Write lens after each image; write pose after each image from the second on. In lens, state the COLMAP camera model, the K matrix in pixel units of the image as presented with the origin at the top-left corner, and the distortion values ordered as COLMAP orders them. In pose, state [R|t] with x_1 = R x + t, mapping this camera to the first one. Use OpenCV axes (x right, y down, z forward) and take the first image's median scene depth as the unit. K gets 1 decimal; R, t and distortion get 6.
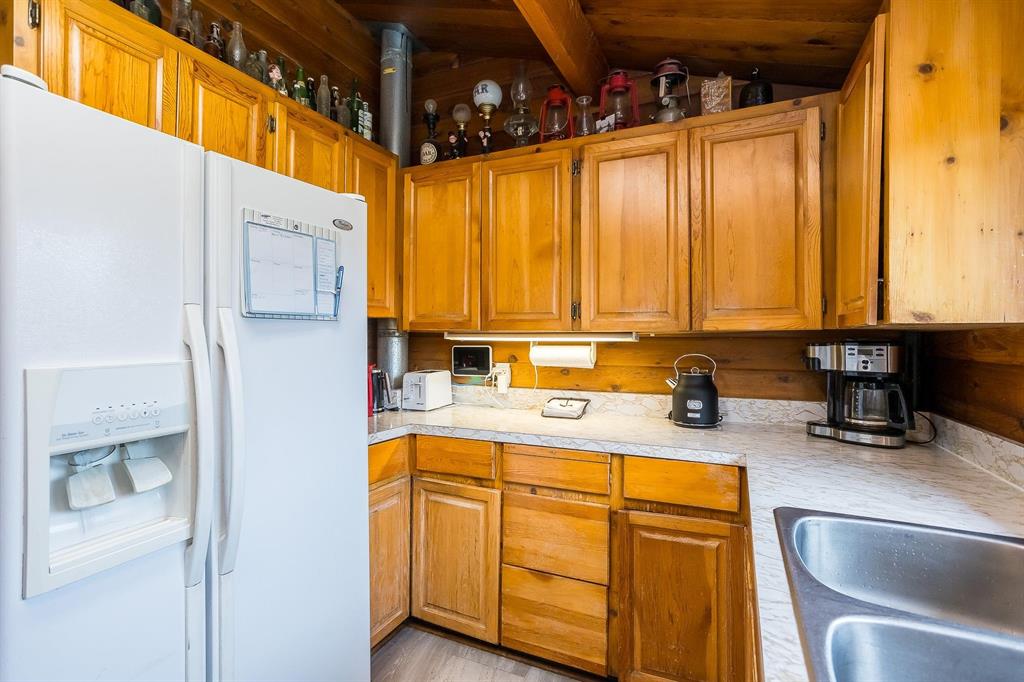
lens RADIAL K [[497.4, 0, 513.3], [0, 497.4, 334.5], [0, 0, 1]] dist [-0.047785, 0.031531]
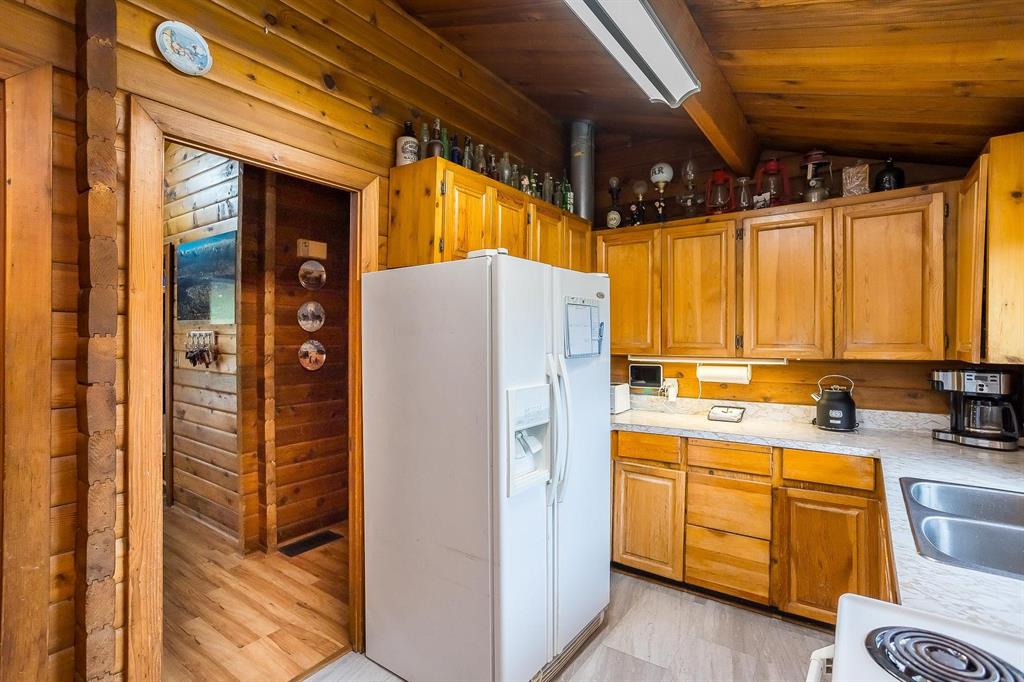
lens RADIAL K [[512.2, 0, 512.0], [0, 512.2, 341.0], [0, 0, 1]] dist [-0.042362, 0.031709]
pose [[0.982811, -0.000778, -0.184612, -0.242394], [0.002286, 0.999966, 0.007959, -0.067578], [0.184599, -0.008244, 0.982779, -0.505105]]
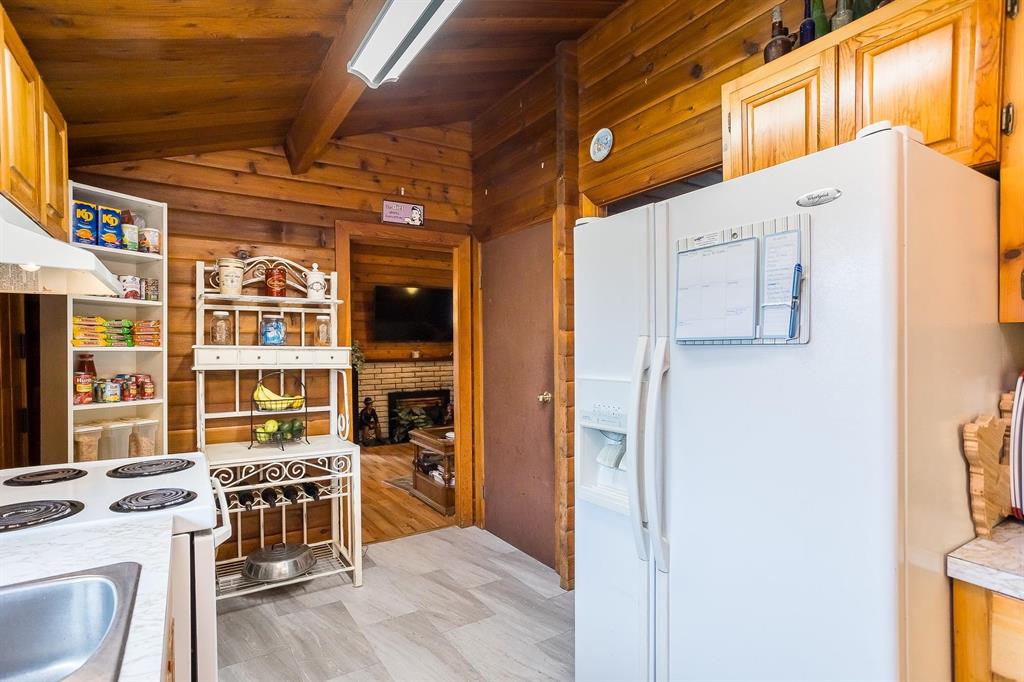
lens RADIAL K [[507.5, 0, 488.6], [0, 507.5, 351.6], [0, 0, 1]] dist [-0.015712, 0.000181]
pose [[-0.568742, 0.011125, -0.822440, 0.348143], [0.007023, 0.999938, 0.008669, -0.019837], [0.822486, -0.000845, -0.568785, 0.770960]]
